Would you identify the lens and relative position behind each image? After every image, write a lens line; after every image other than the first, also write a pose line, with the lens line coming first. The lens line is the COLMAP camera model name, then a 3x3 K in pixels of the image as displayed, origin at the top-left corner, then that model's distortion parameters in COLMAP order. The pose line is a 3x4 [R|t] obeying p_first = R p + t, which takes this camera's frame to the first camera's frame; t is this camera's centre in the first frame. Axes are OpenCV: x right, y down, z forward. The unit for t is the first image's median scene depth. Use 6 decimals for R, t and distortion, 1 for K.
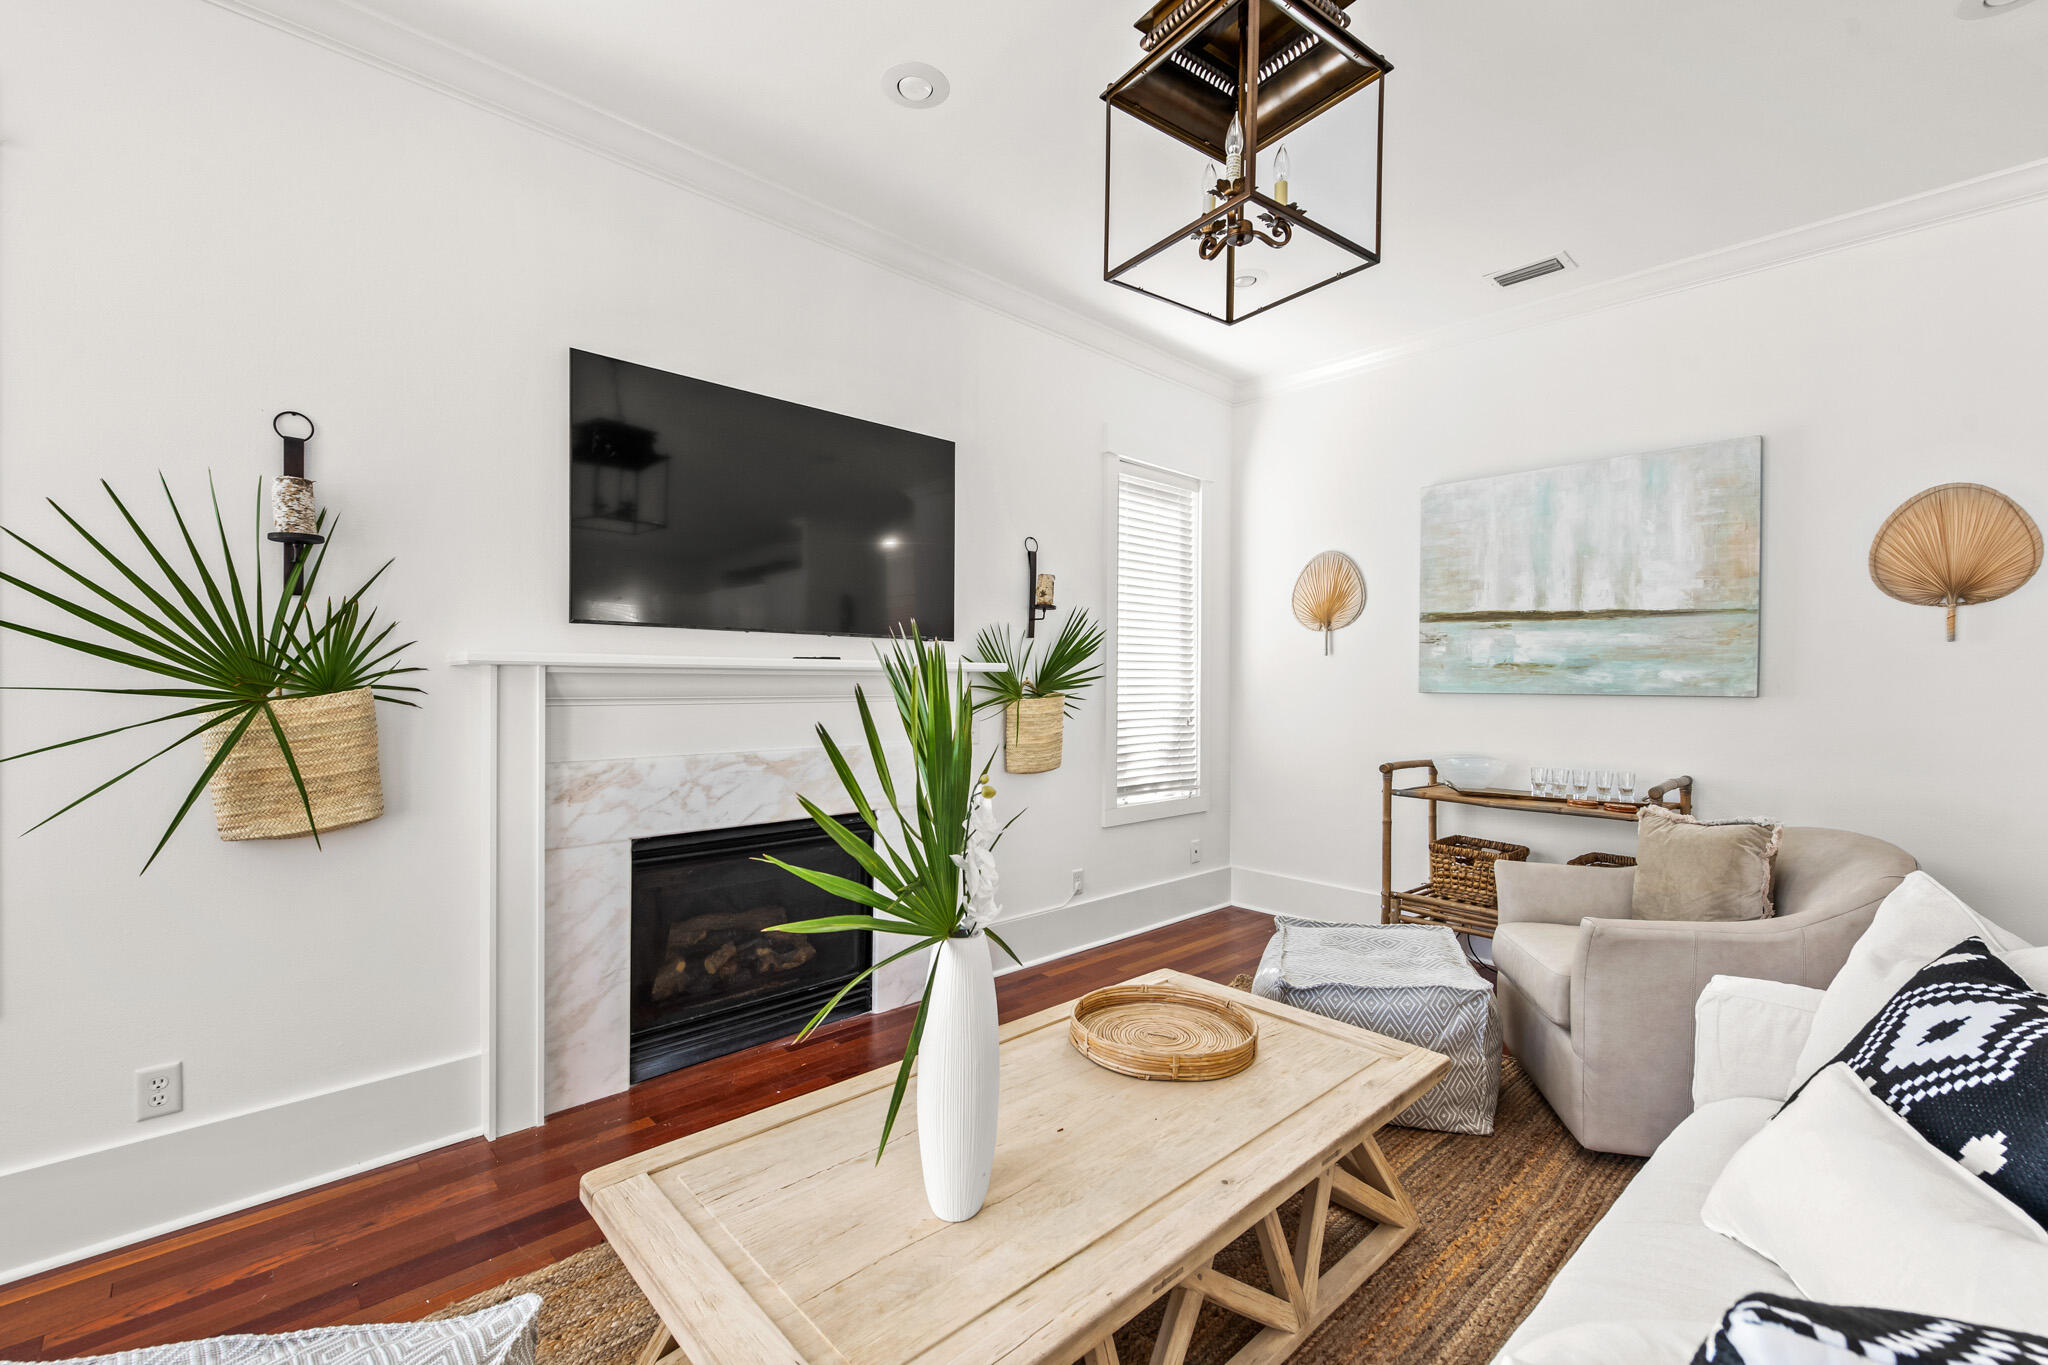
lens RADIAL K [[823.2, 0, 1026.2], [0, 823.2, 688.0], [0, 0, 1]] dist [0.002990, 0.000003]
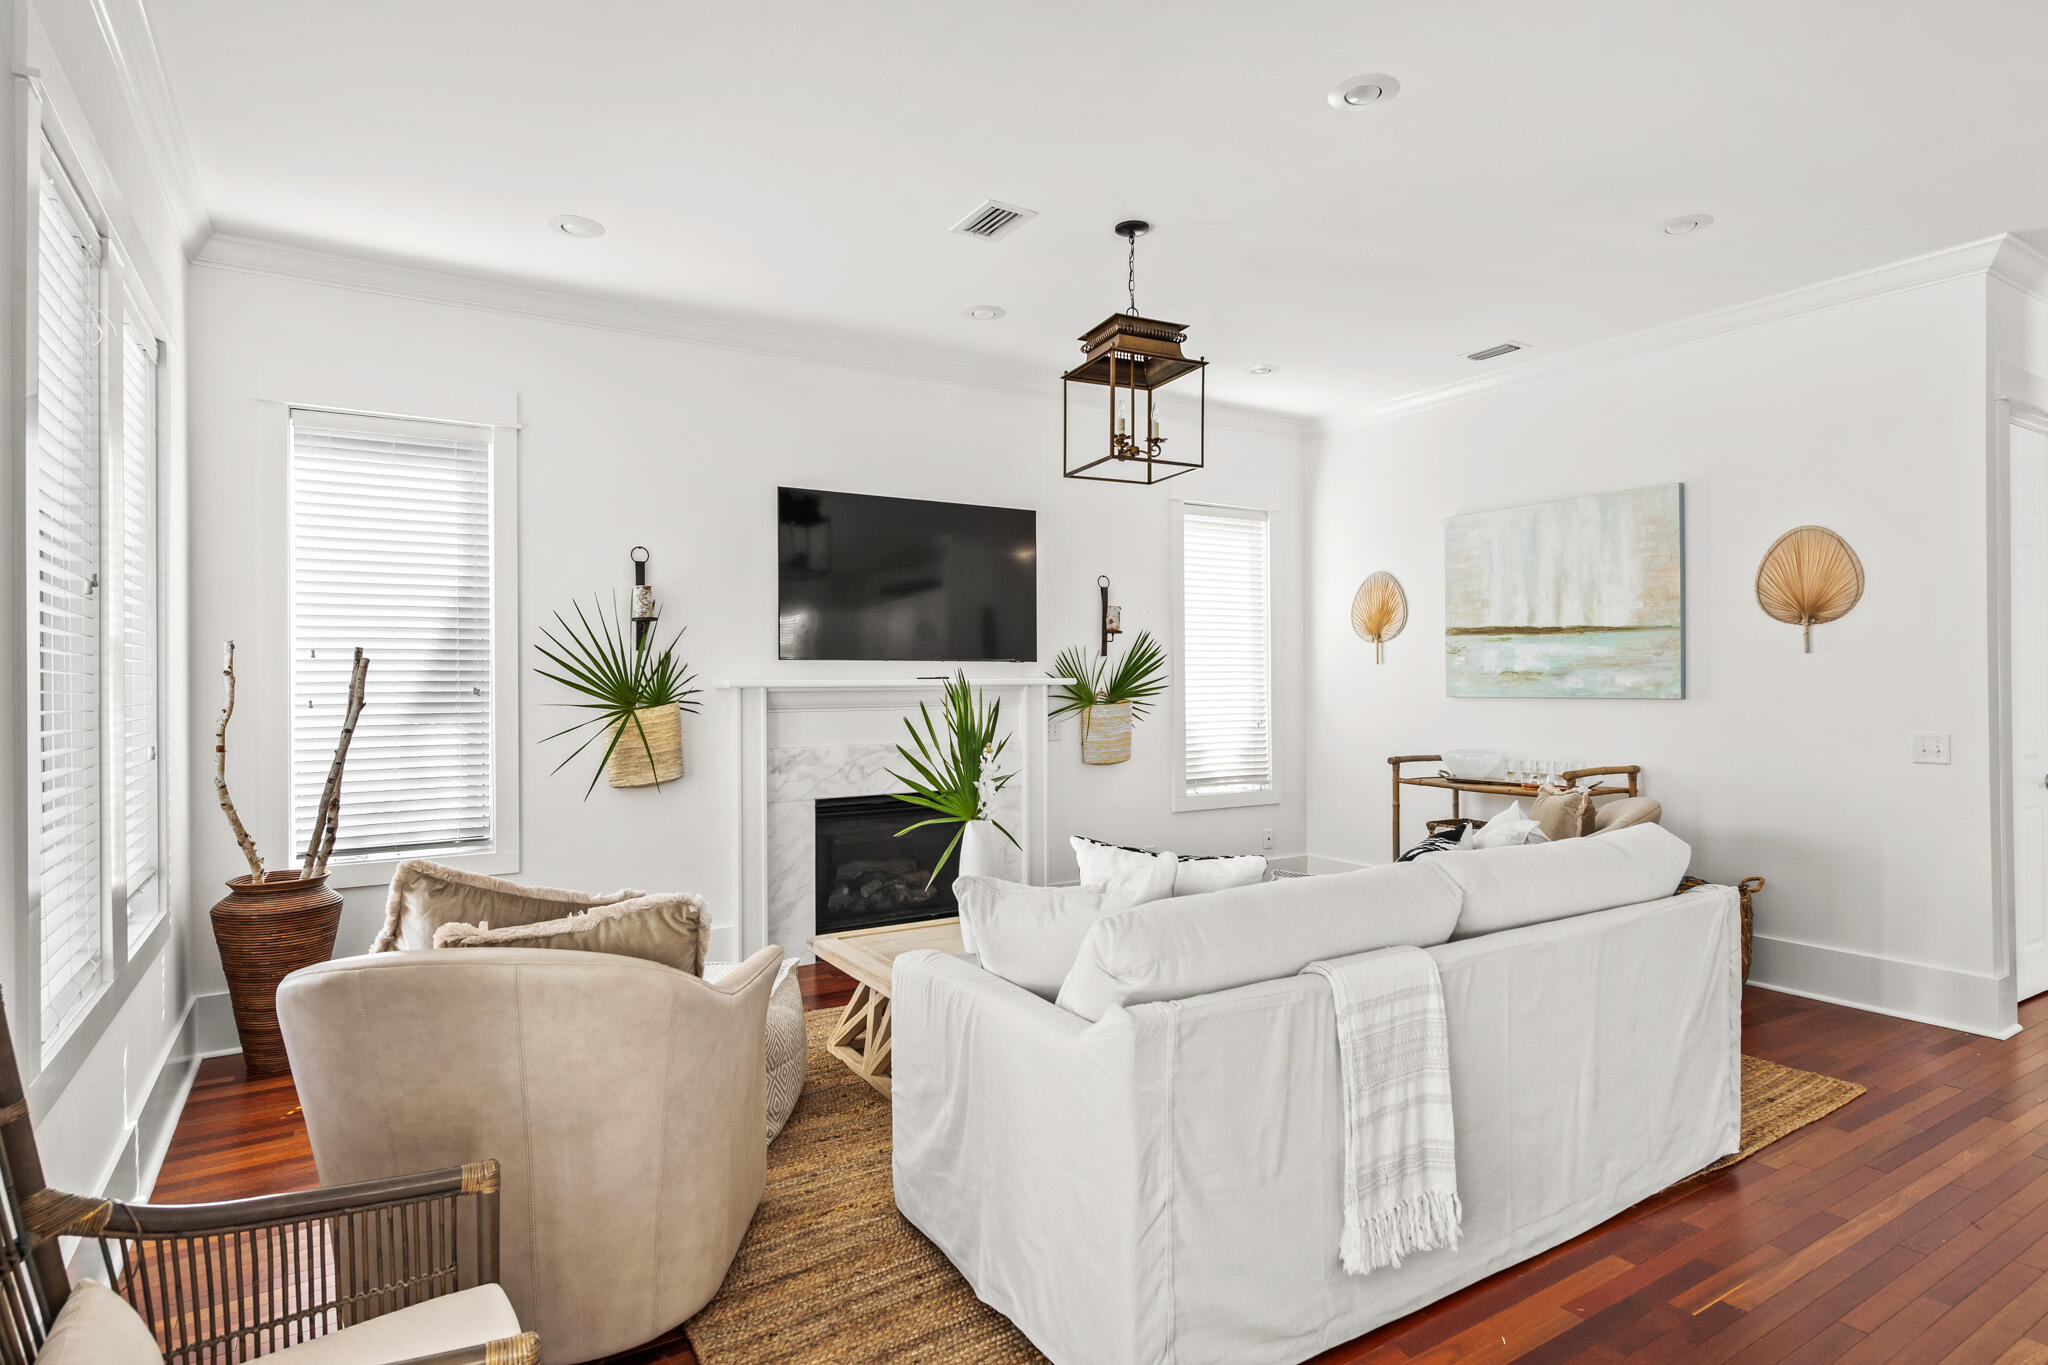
lens RADIAL K [[1111.9, 0, 1017.0], [0, 1111.9, 676.7], [0, 0, 1]] dist [-0.001863, -0.000248]
pose [[0.973963, -0.013952, -0.226276, 0.297421], [0.011268, 0.999850, -0.013150, -0.010780], [0.226425, 0.010258, 0.973975, -0.775901]]
